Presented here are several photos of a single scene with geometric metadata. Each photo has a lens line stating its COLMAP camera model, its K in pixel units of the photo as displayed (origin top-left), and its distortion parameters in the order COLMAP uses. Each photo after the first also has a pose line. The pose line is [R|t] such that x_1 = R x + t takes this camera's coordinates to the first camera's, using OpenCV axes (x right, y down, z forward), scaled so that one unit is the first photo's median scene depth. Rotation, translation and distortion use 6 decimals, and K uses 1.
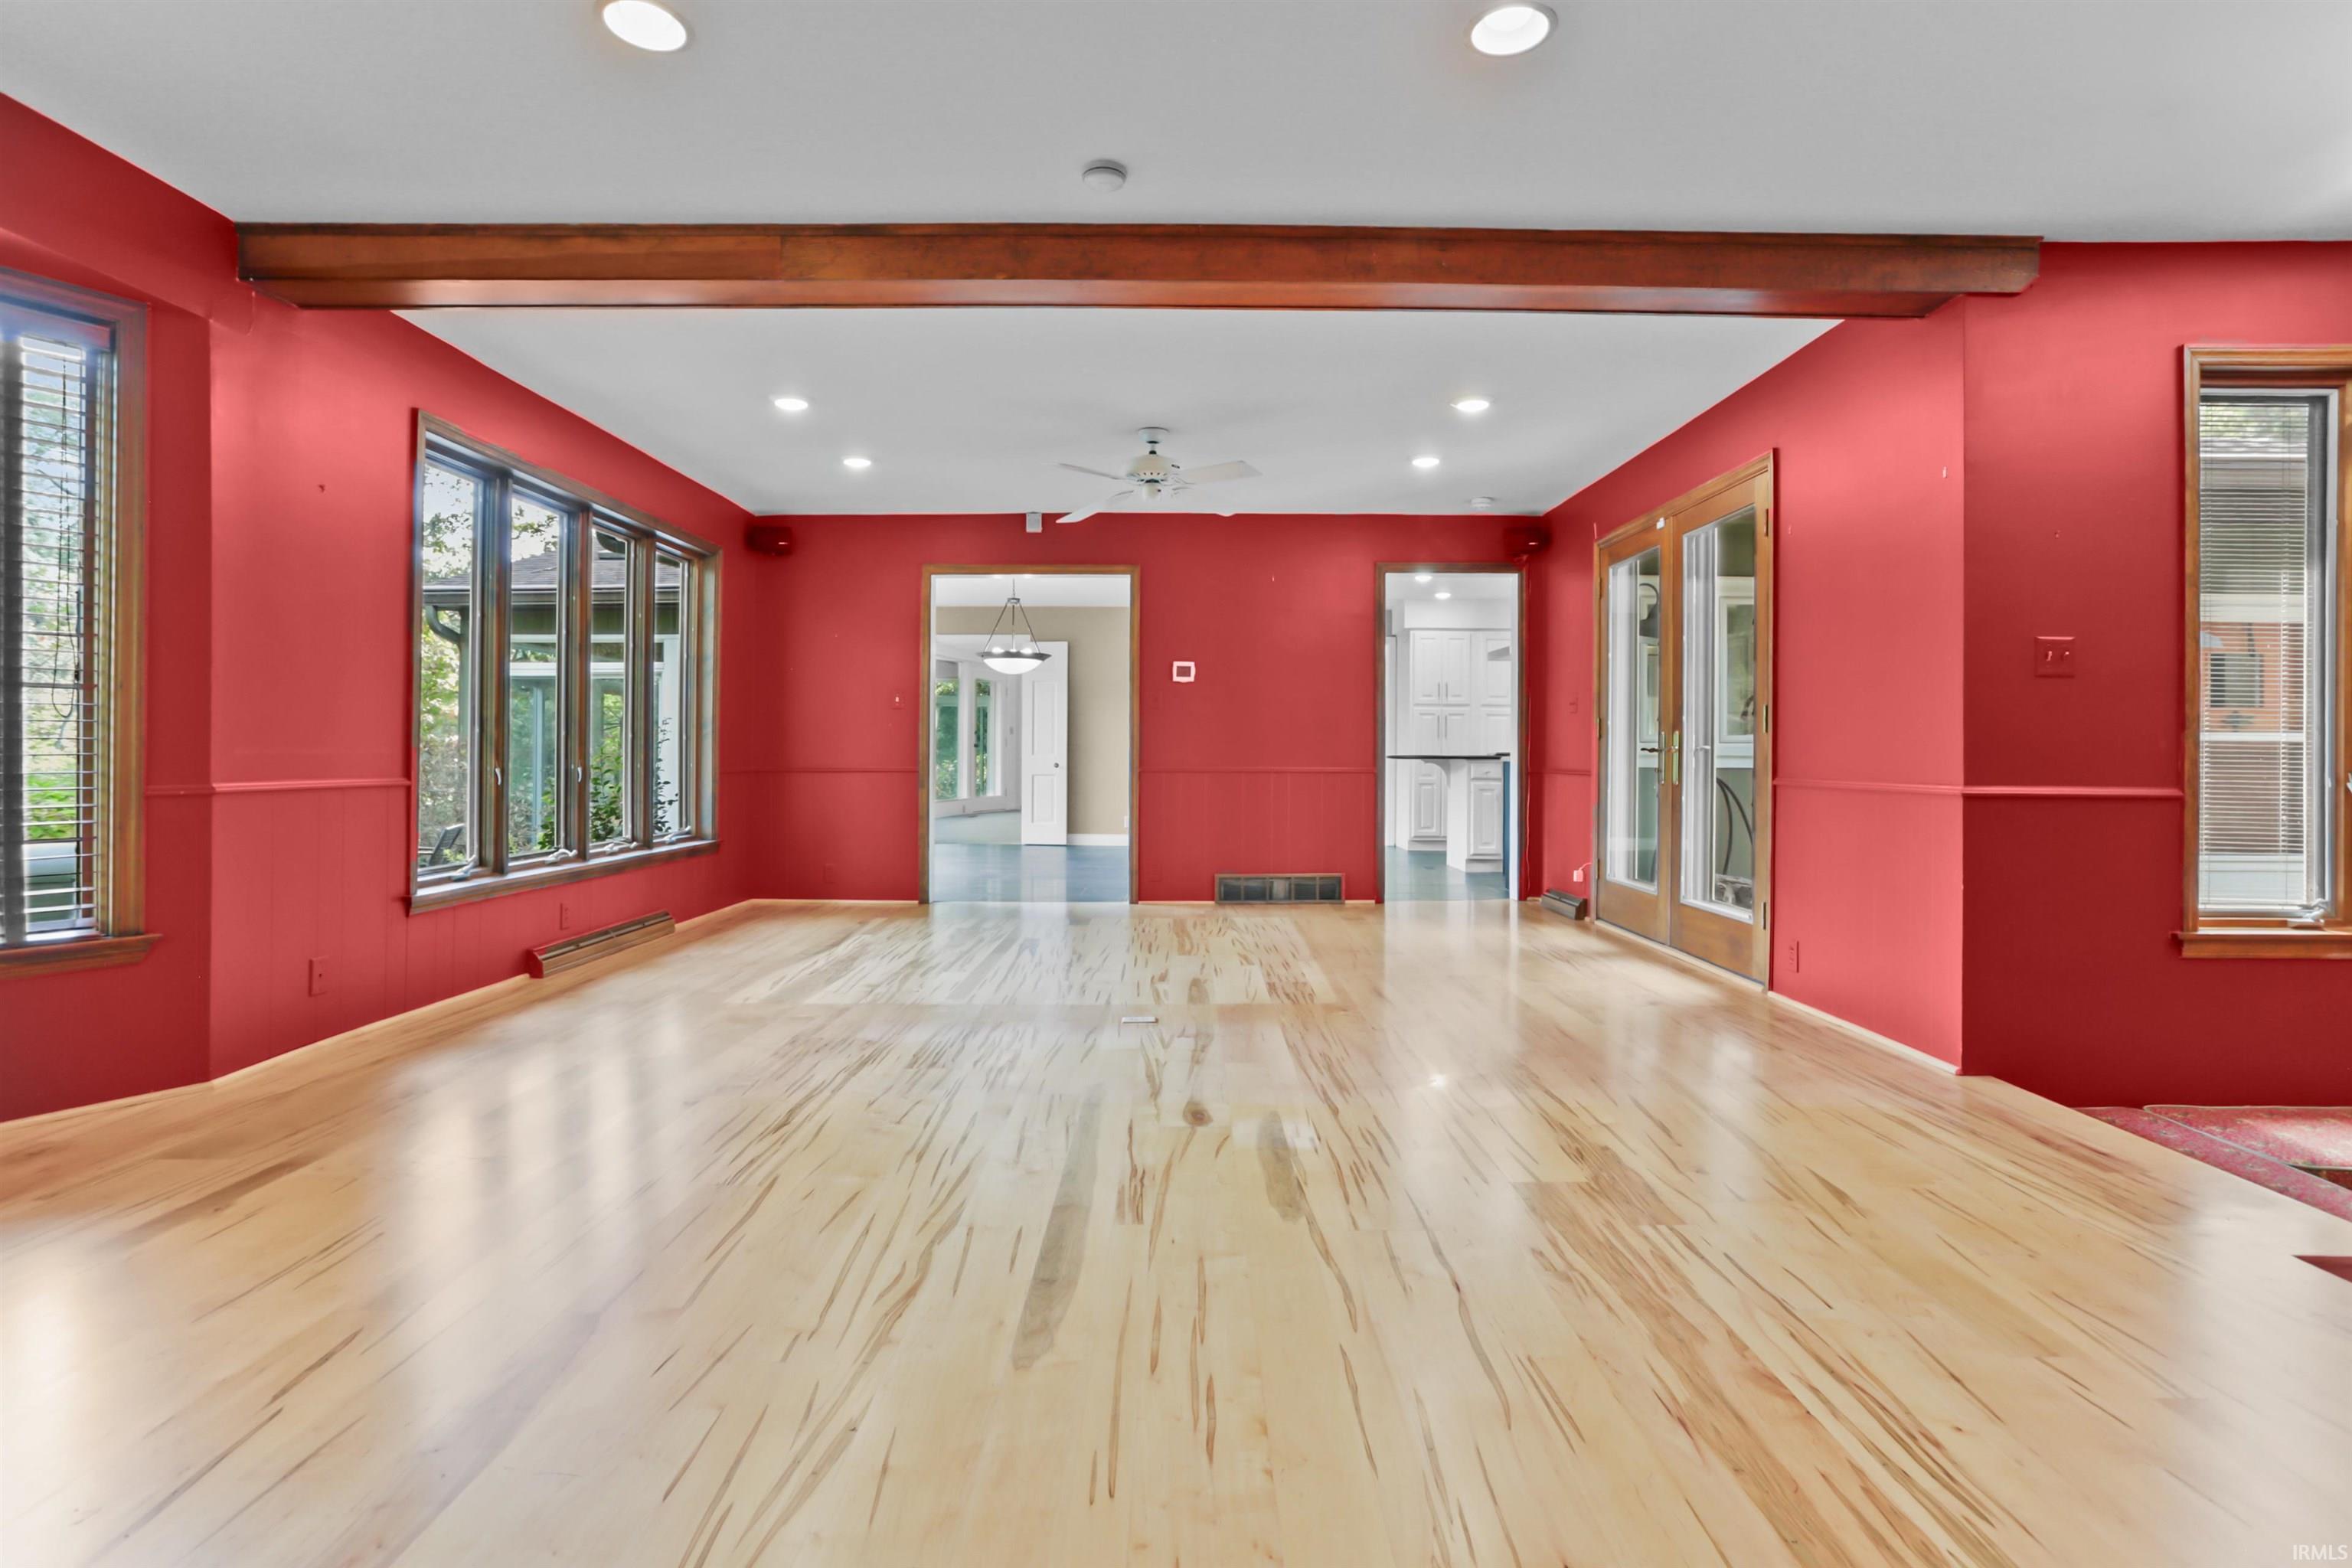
lens RADIAL K [[1169.6, 0, 1184.5], [0, 1169.6, 740.5], [0, 0, 1]] dist [-0.047313, 0.030320]
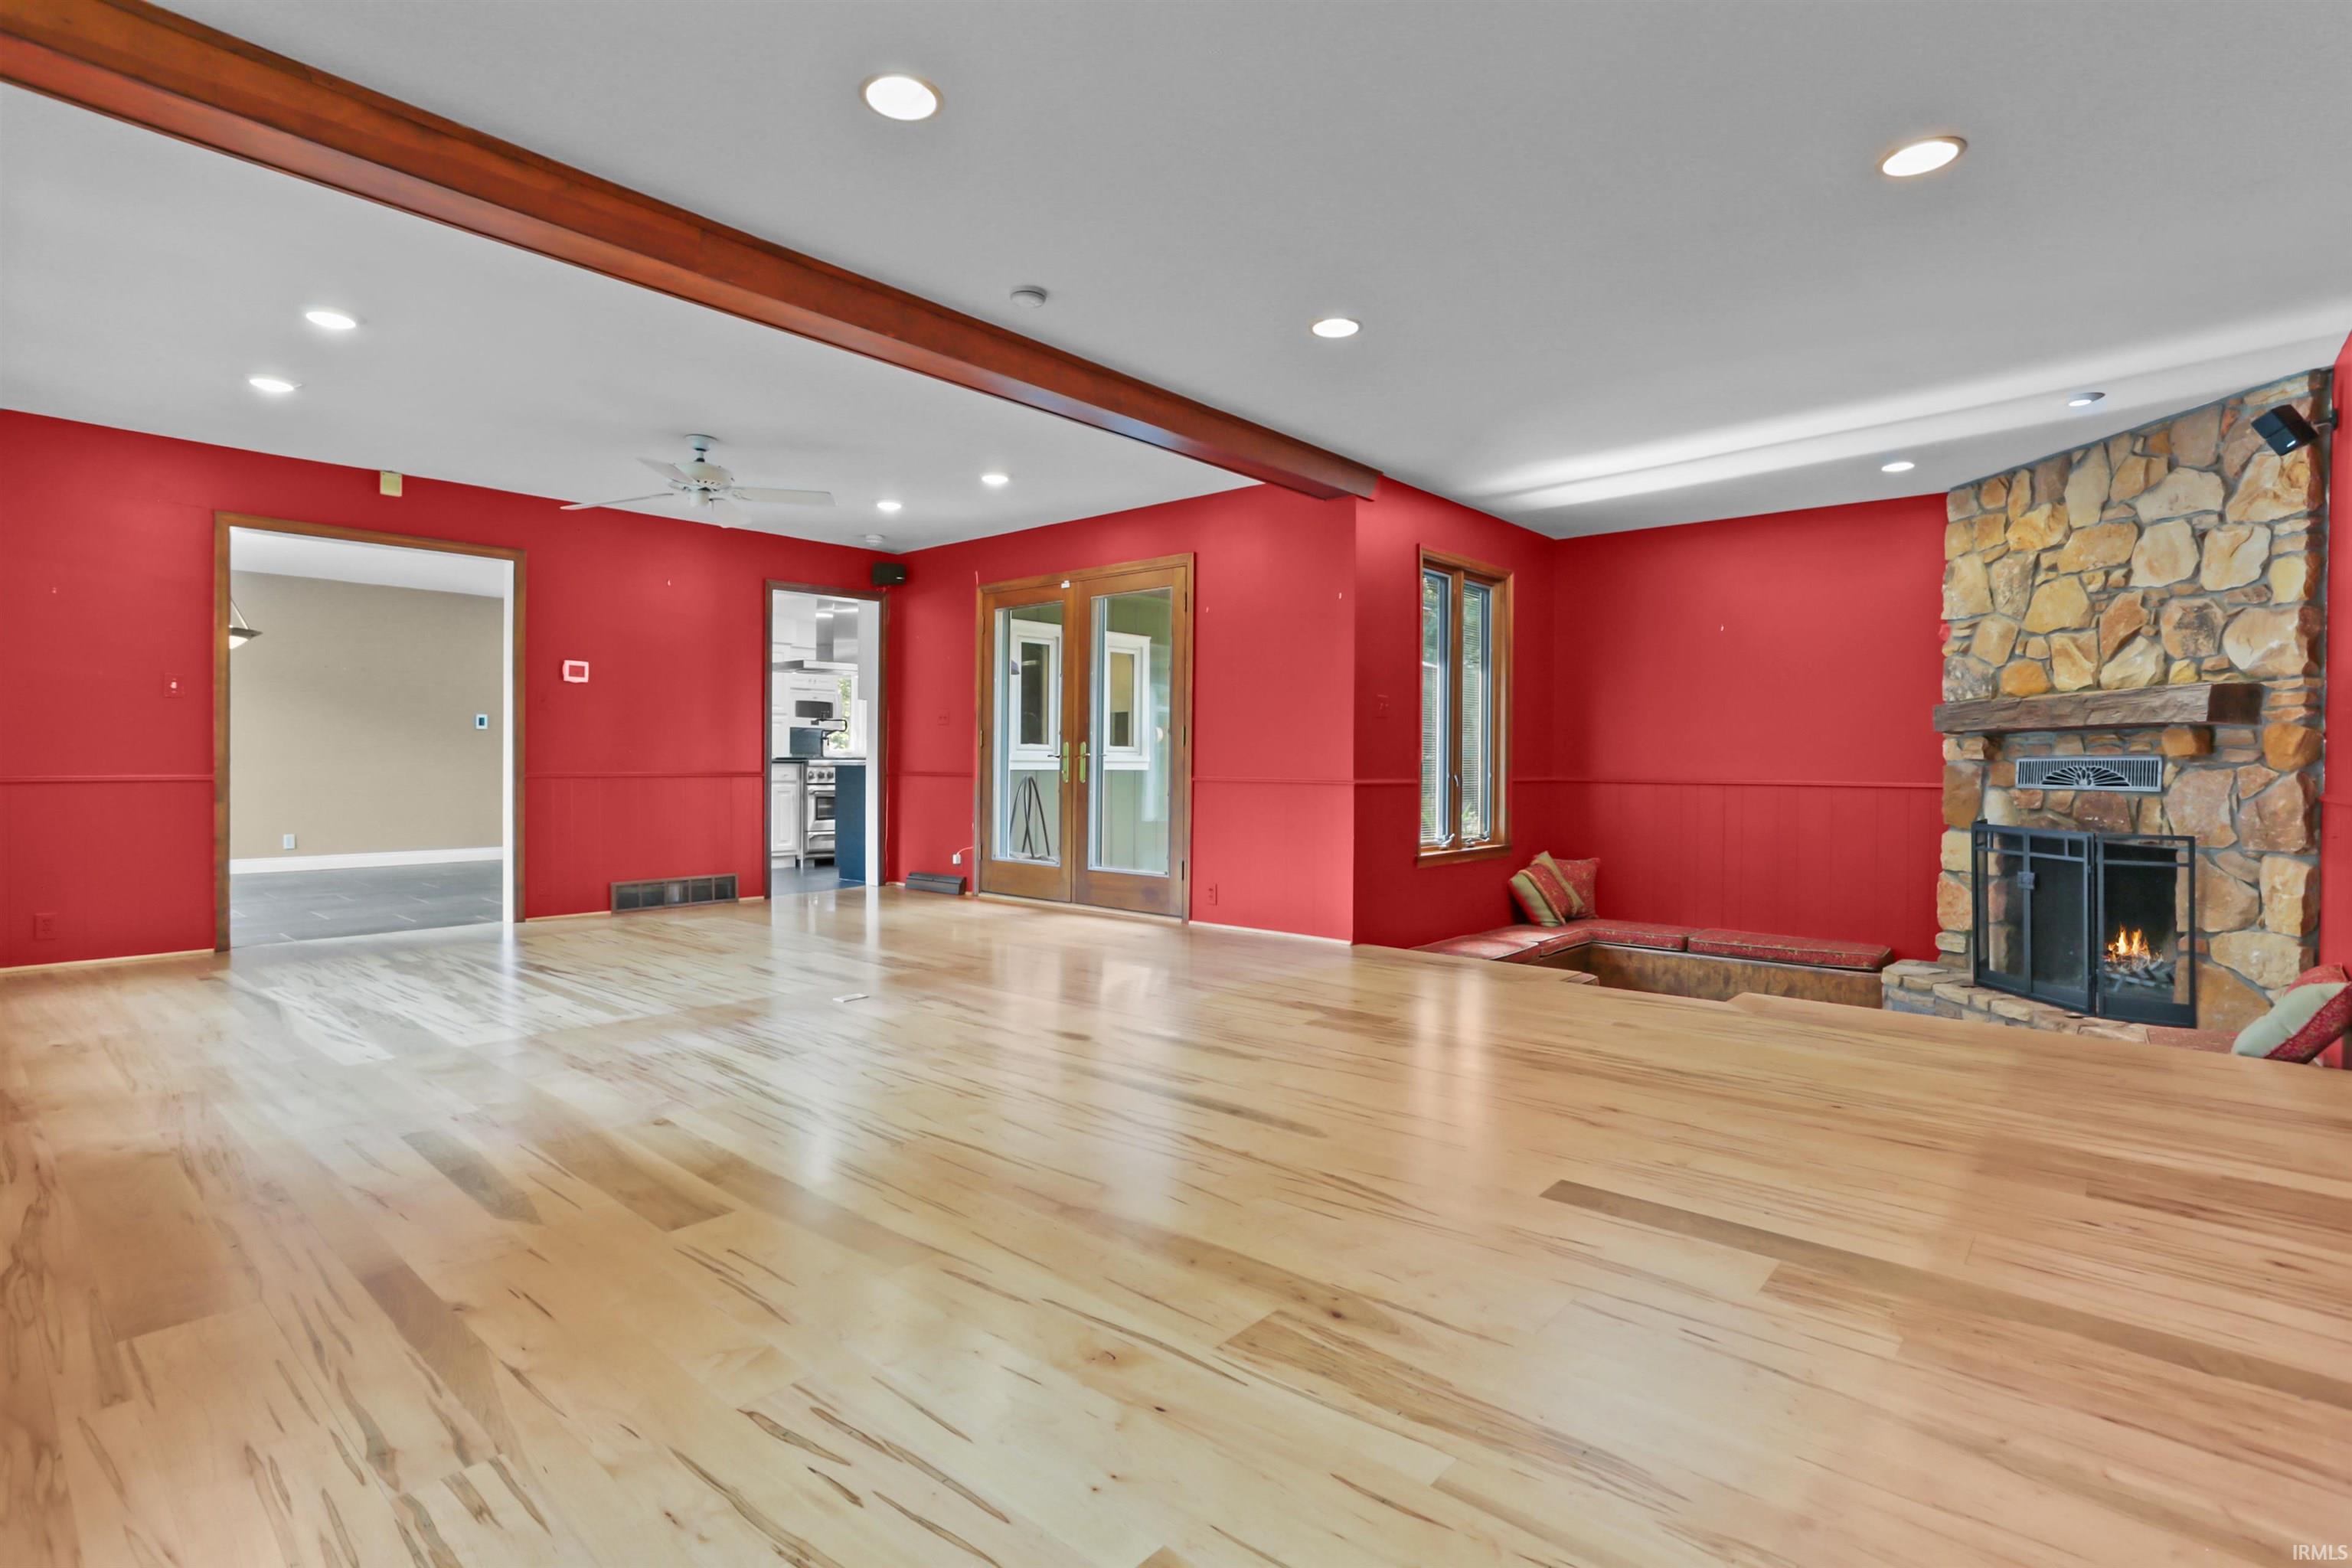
lens RADIAL K [[1134.0, 0, 1192.5], [0, 1134.0, 766.1], [0, 0, 1]] dist [-0.002596, 0.000292]
pose [[0.661482, -0.002730, 0.749956, -0.399321], [-0.010966, 0.999851, 0.013312, -0.000216], [-0.749881, -0.017030, 0.661354, 0.024706]]
